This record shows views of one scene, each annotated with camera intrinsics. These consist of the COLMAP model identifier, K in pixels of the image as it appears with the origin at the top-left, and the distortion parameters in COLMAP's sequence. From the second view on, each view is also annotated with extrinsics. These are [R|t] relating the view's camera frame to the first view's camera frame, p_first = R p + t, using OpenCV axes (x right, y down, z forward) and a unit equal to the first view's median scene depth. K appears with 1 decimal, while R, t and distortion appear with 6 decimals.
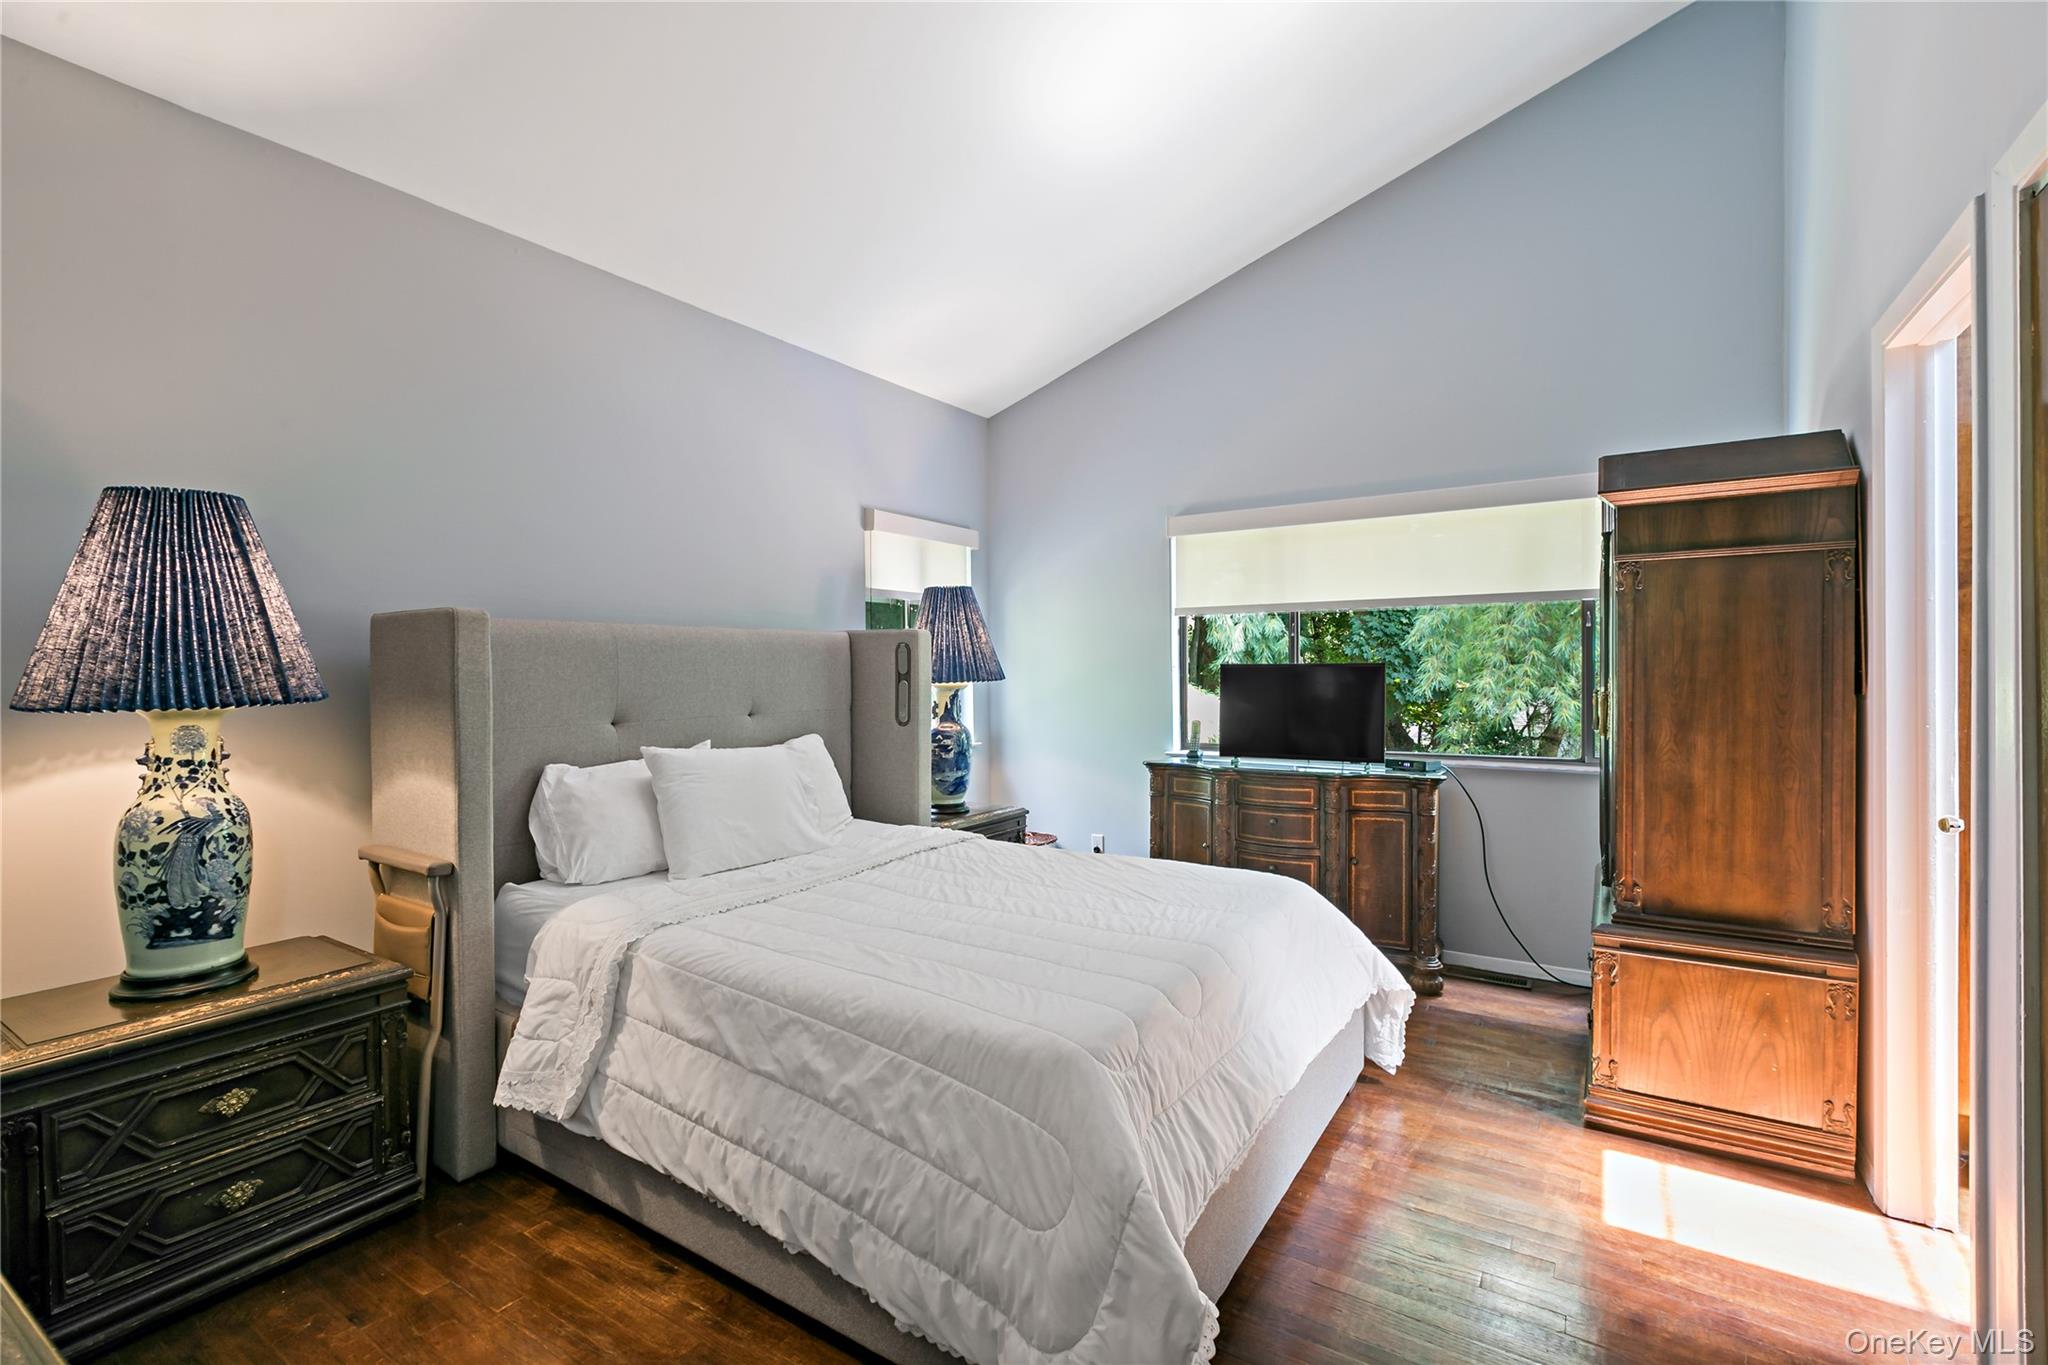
lens RADIAL K [[924.0, 0, 1012.1], [0, 924.0, 677.1], [0, 0, 1]] dist [0.003345, -0.002636]
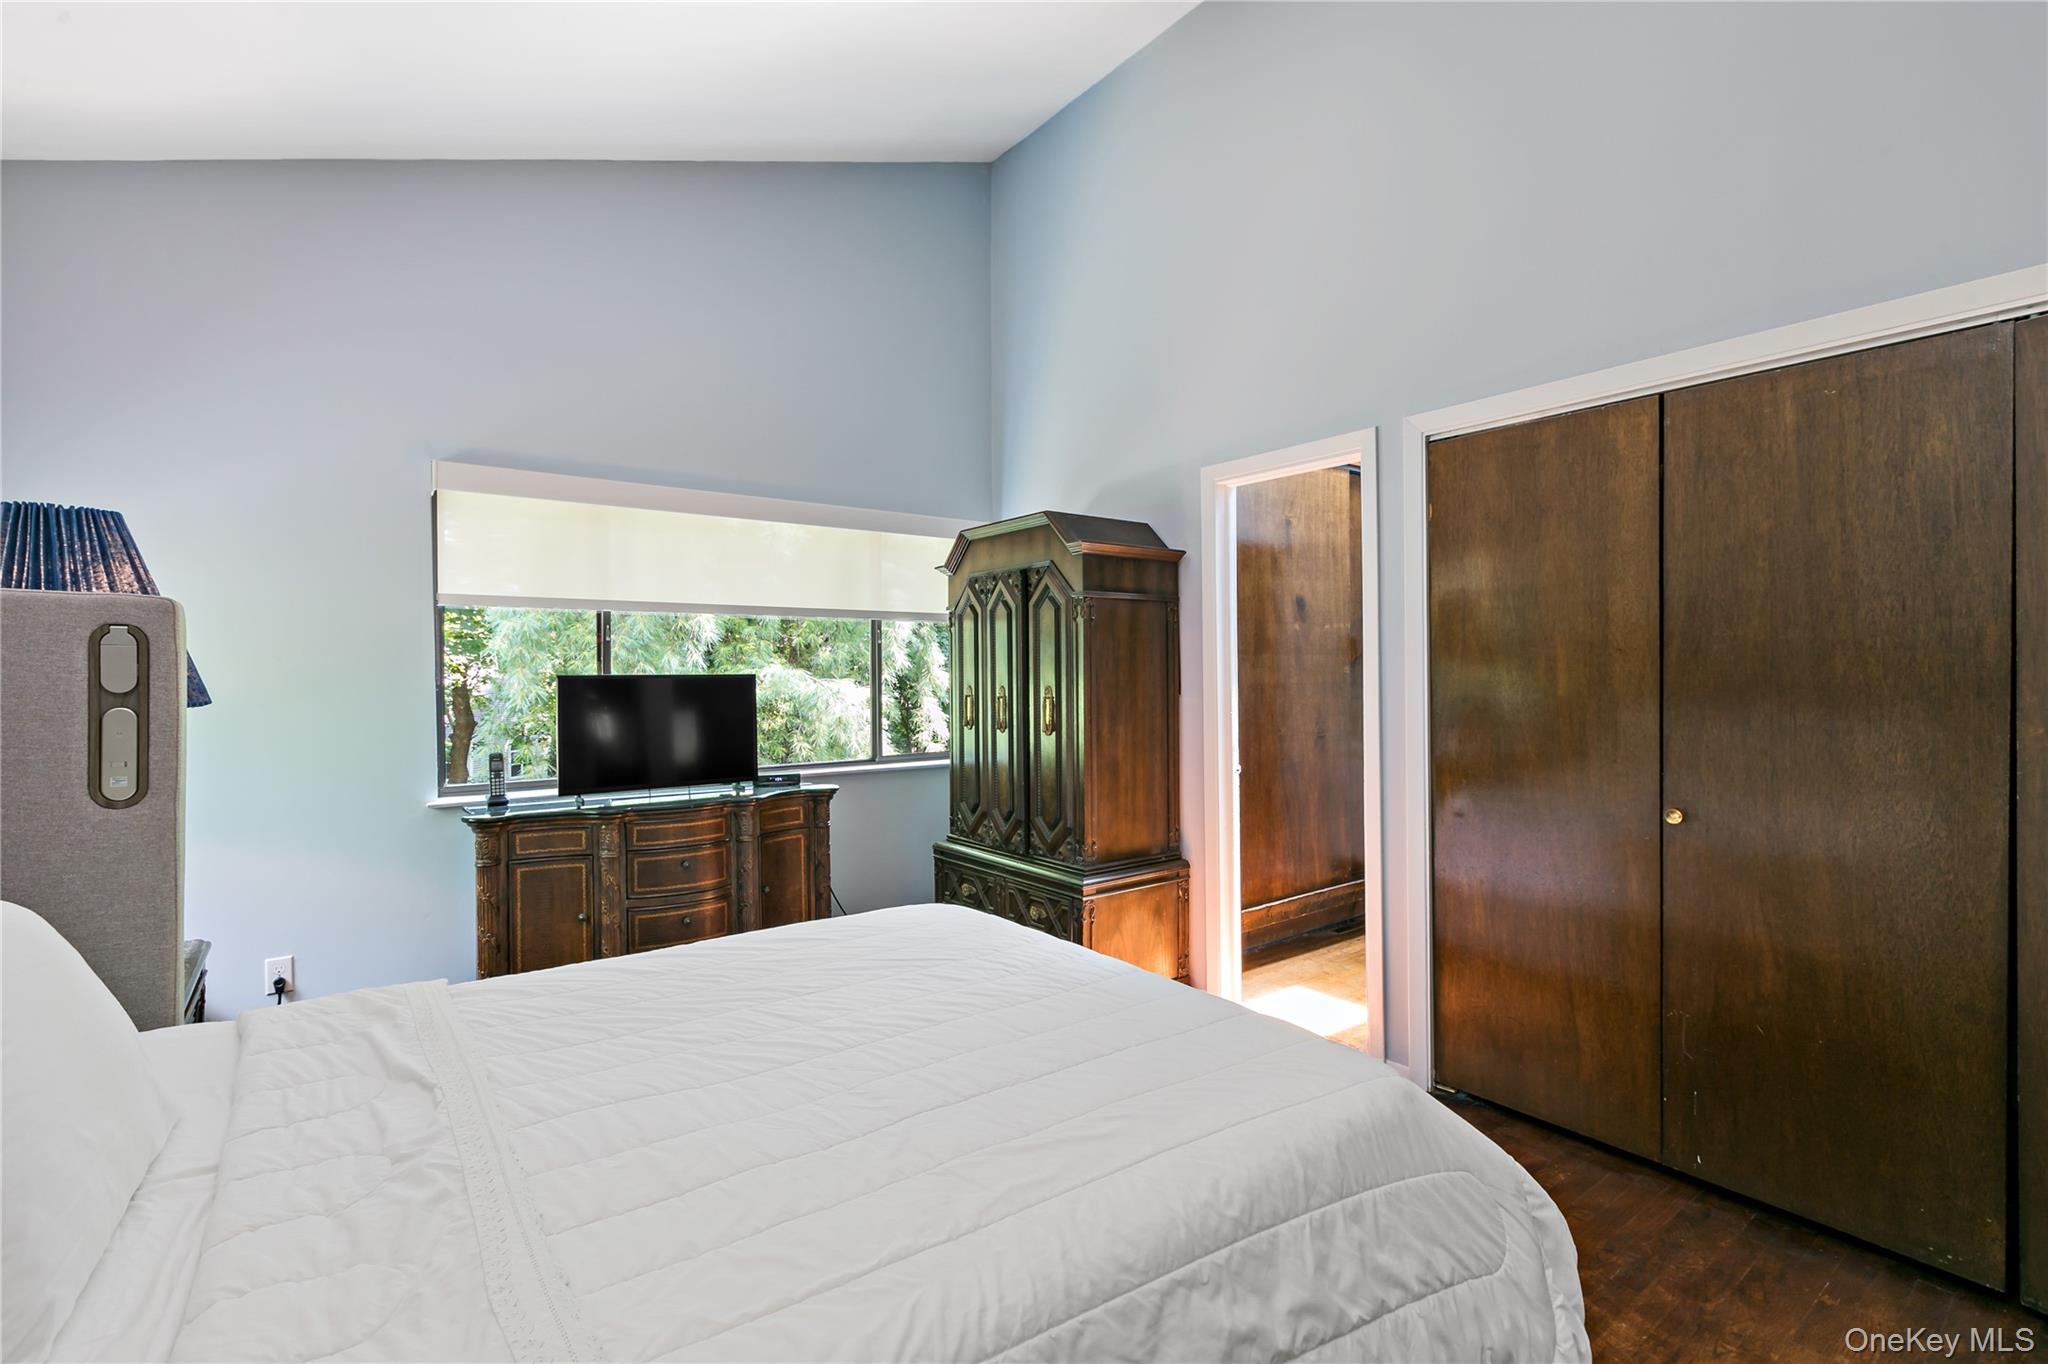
lens RADIAL K [[924.0, 0, 1017.4], [0, 924.0, 675.1], [0, 0, 1]] dist [0.003345, -0.002636]
pose [[0.330045, 0.004081, 0.943956, -0.609804], [0.011042, 0.999906, -0.008184, -0.004542], [-0.943901, 0.013124, 0.329969, 0.674991]]
